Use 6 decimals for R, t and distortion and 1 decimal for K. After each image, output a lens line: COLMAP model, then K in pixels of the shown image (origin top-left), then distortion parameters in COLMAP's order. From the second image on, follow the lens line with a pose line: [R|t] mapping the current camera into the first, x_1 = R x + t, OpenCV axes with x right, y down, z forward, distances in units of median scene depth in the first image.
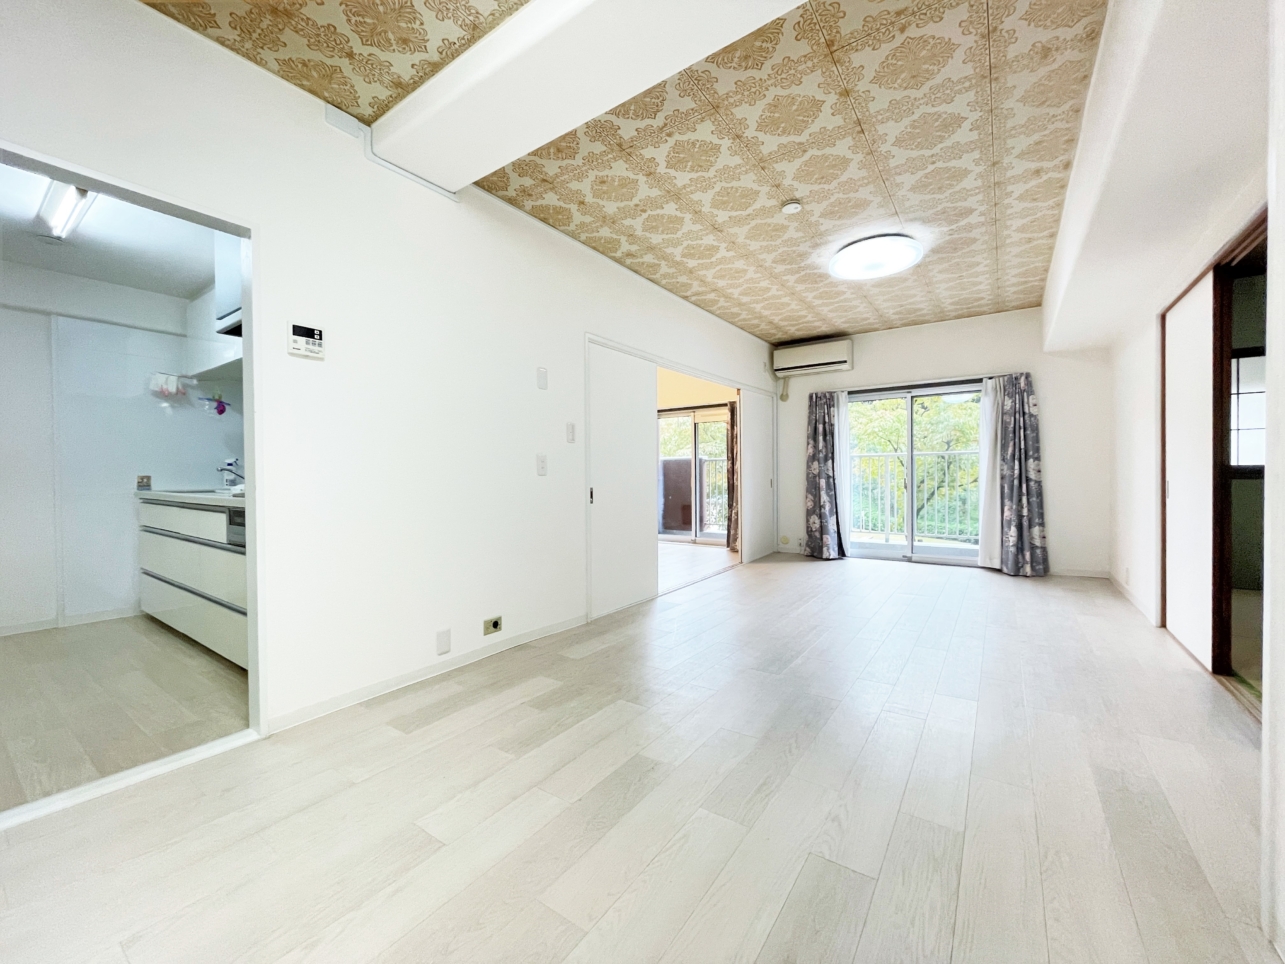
lens RADIAL K [[515.1, 0, 640.0], [0, 515.1, 481.2], [0, 0, 1]] dist [0.001702, 0.000231]
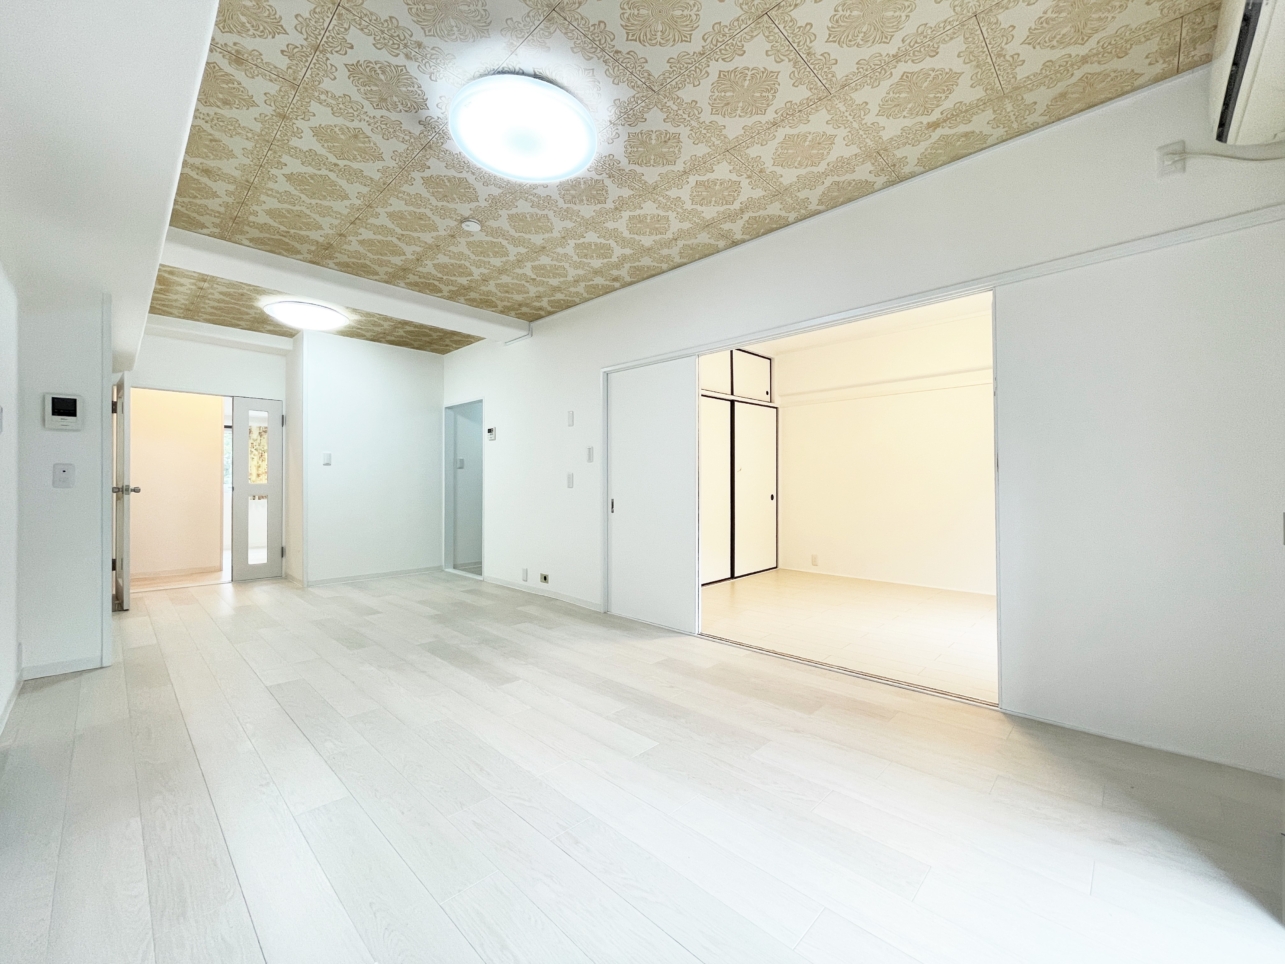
lens RADIAL K [[515.1, 0, 641.2], [0, 515.1, 481.9], [0, 0, 1]] dist [0.001702, 0.000231]
pose [[-0.149450, 0.003518, -0.988763, 1.395434], [-0.011436, 0.999921, 0.005286, -0.043011], [0.988703, 0.012097, -0.149398, 1.667217]]
